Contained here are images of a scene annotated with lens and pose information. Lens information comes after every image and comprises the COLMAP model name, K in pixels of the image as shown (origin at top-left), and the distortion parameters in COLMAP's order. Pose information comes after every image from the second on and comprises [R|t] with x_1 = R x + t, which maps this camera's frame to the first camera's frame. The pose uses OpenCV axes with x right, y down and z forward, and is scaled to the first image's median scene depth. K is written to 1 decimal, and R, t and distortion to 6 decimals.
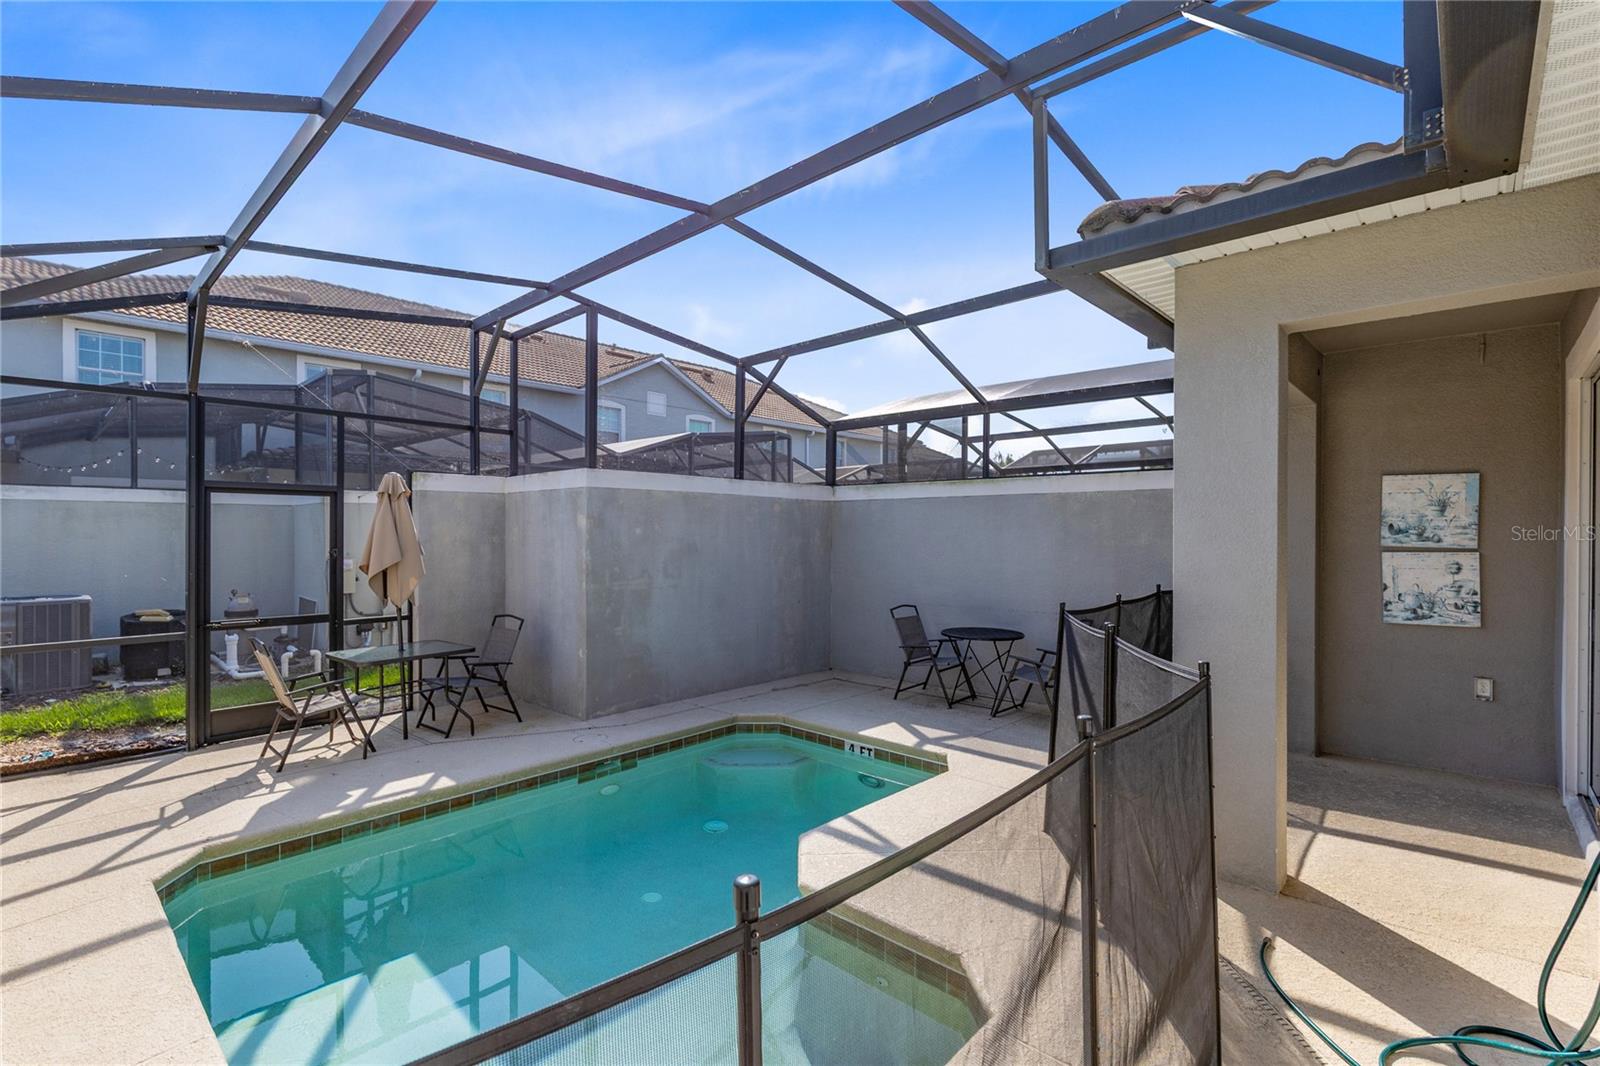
lens RADIAL K [[728.3, 0, 796.7], [0, 728.3, 531.9], [0, 0, 1]] dist [0.008457, -0.001566]
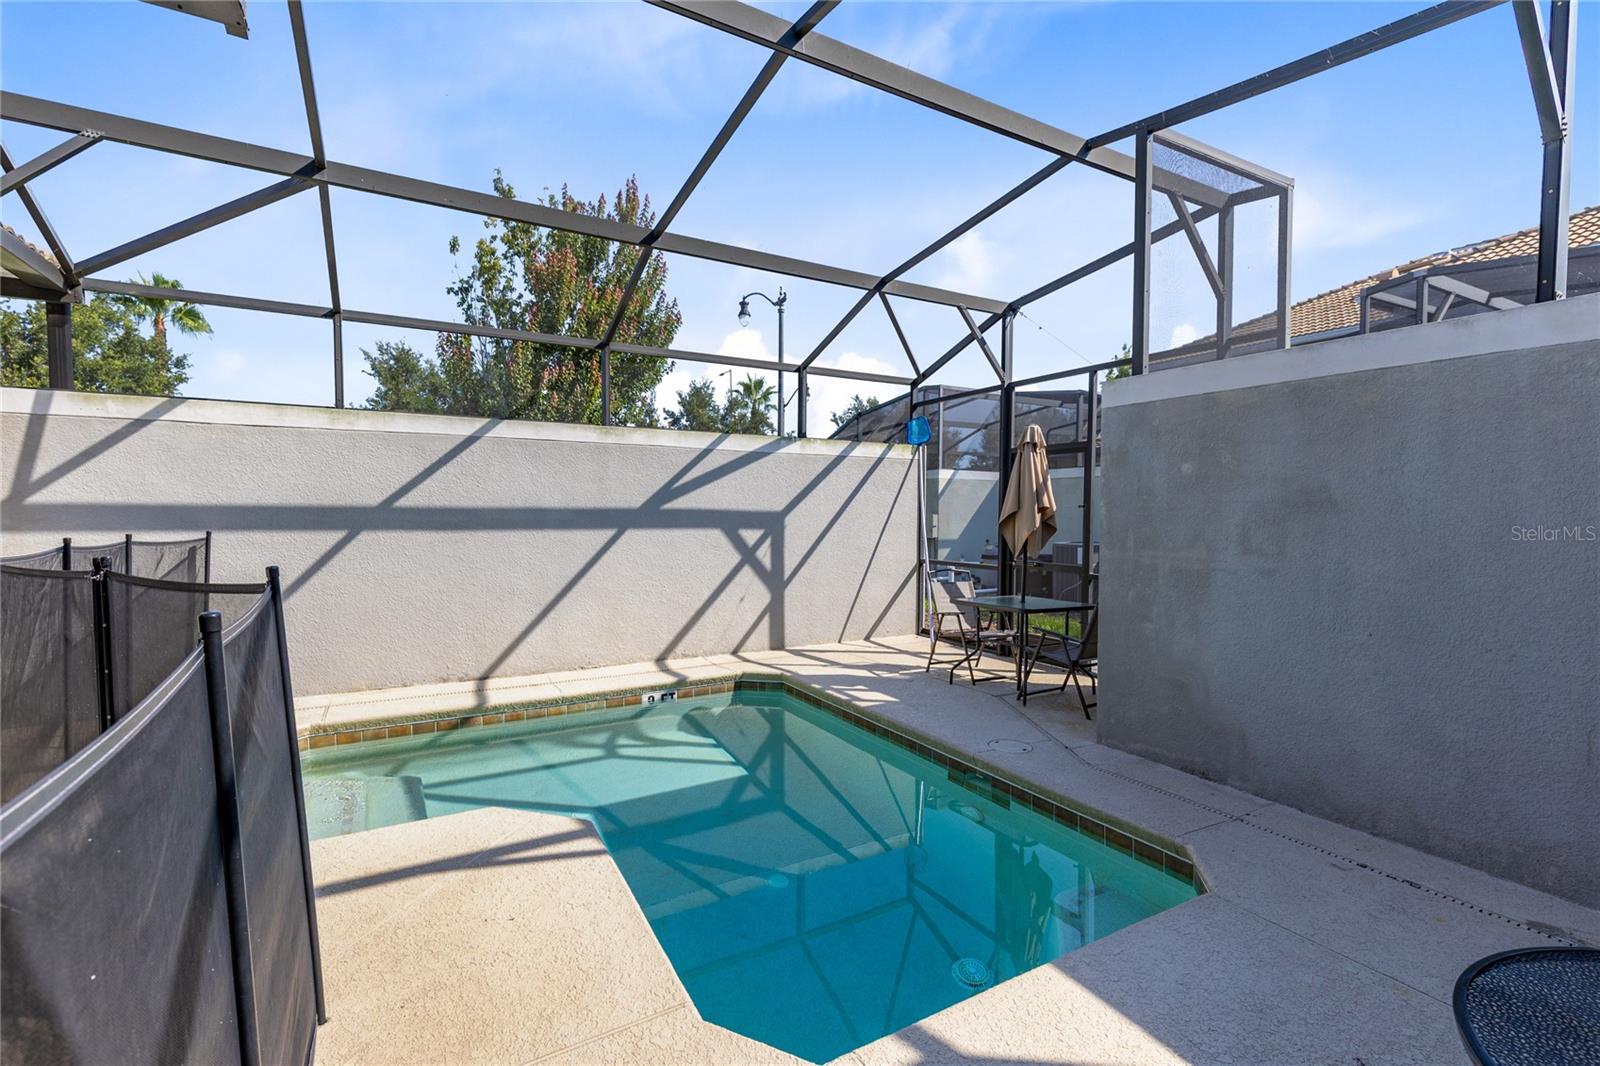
lens RADIAL K [[728.3, 0, 802.5], [0, 728.3, 527.5], [0, 0, 1]] dist [0.008457, -0.001566]
pose [[-0.295909, 0.019705, -0.955013, 0.488759], [-0.004670, 0.999745, 0.022075, 0.039216], [0.955205, 0.010992, -0.295741, 0.990926]]
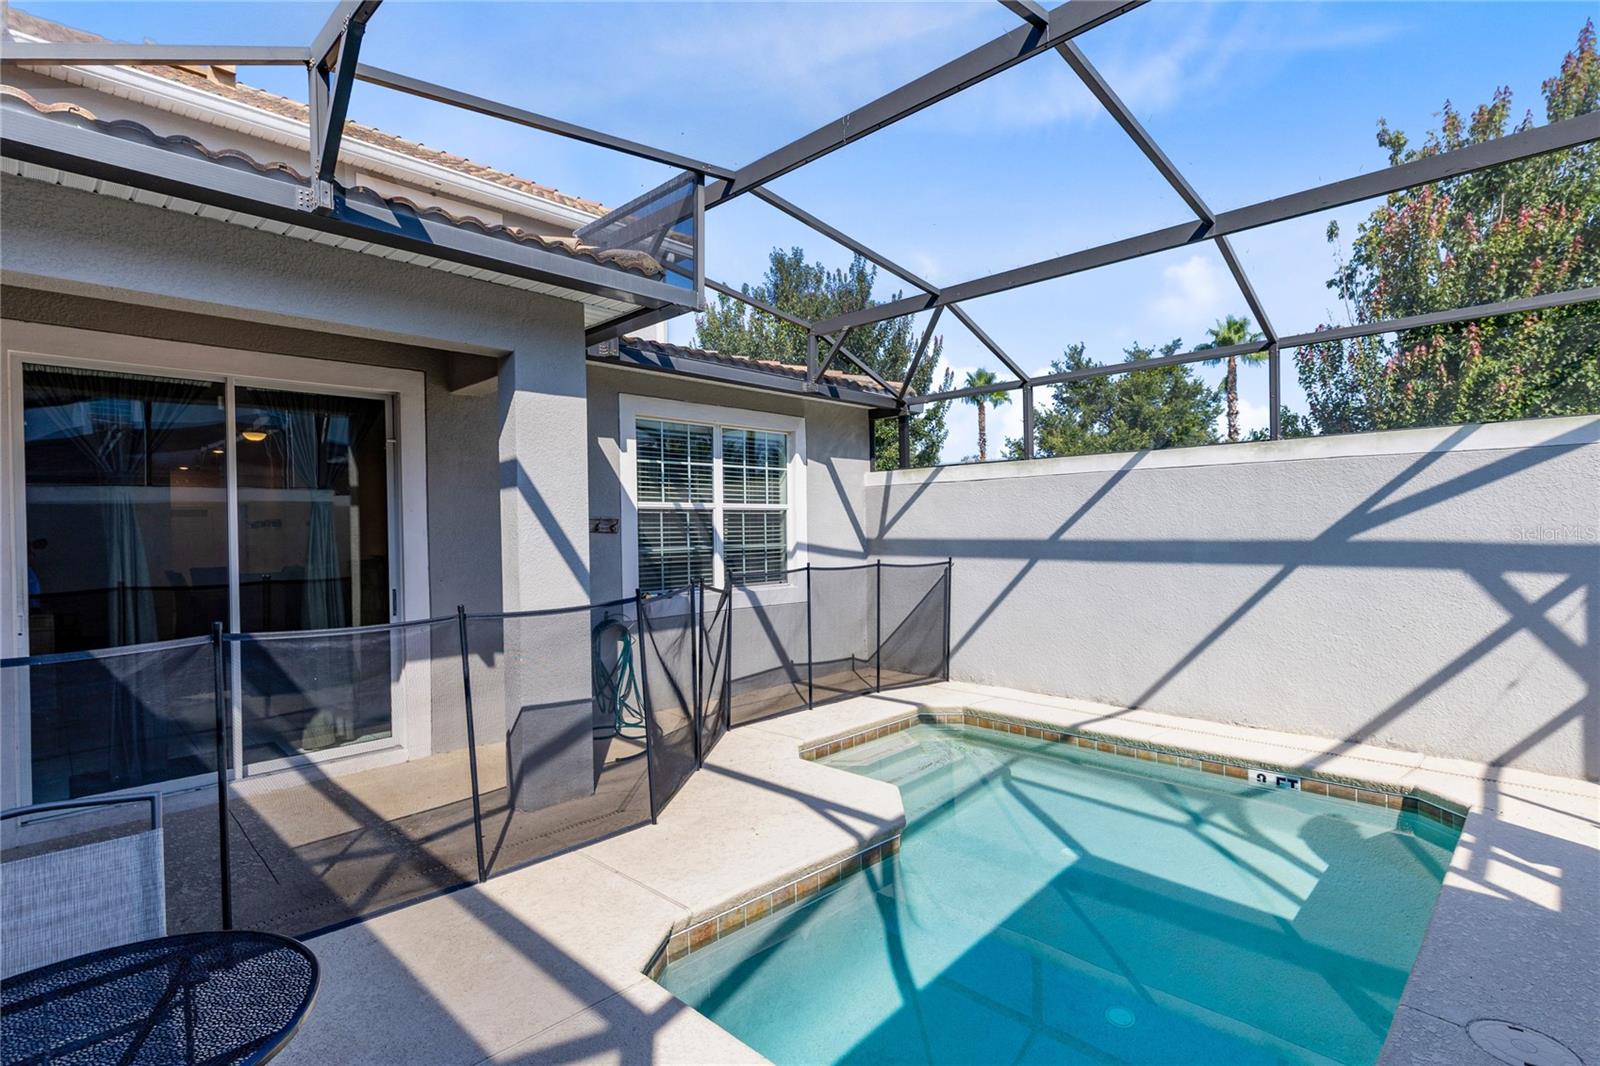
lens RADIAL K [[762.9, 0, 804.1], [0, 762.9, 536.6], [0, 0, 1]] dist [-0.004029, -0.000759]
pose [[-0.999068, 0.013284, 0.041070, 0.064308], [0.013829, 0.999820, 0.013014, 0.010742], [-0.040890, 0.013570, -0.999072, 1.364276]]
